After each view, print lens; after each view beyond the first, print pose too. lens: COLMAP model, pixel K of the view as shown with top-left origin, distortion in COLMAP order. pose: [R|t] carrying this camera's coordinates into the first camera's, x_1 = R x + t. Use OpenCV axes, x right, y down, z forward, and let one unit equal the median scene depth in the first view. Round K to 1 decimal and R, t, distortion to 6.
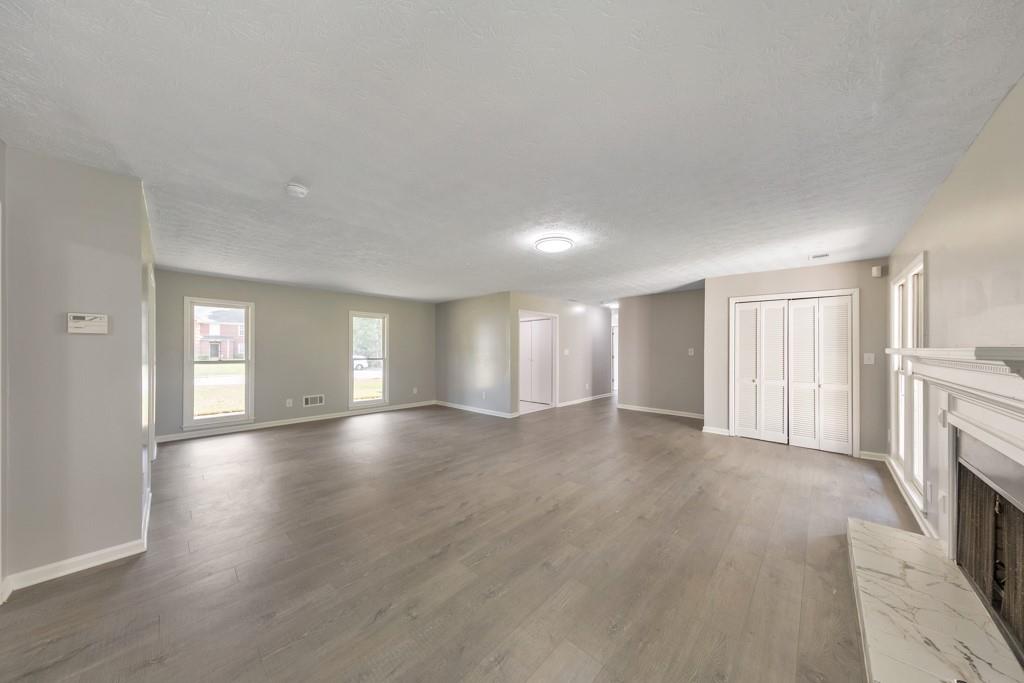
lens RADIAL K [[327.5, 0, 516.7], [0, 327.5, 345.9], [0, 0, 1]] dist [0.013563, -0.000018]
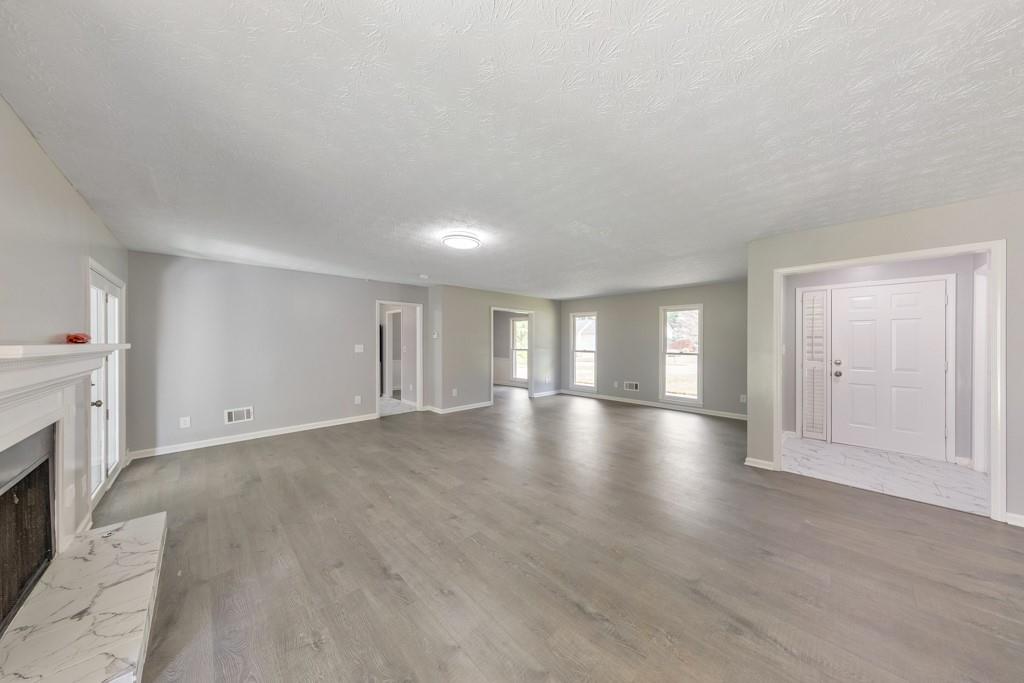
lens RADIAL K [[320.2, 0, 512.0], [0, 320.2, 341.5], [0, 0, 1]] dist [0.006926, -0.000015]
pose [[-0.054680, -0.004997, -0.998491, 1.075125], [0.008478, 0.999949, -0.005468, 0.009566], [0.998468, -0.008765, -0.054635, 1.182640]]
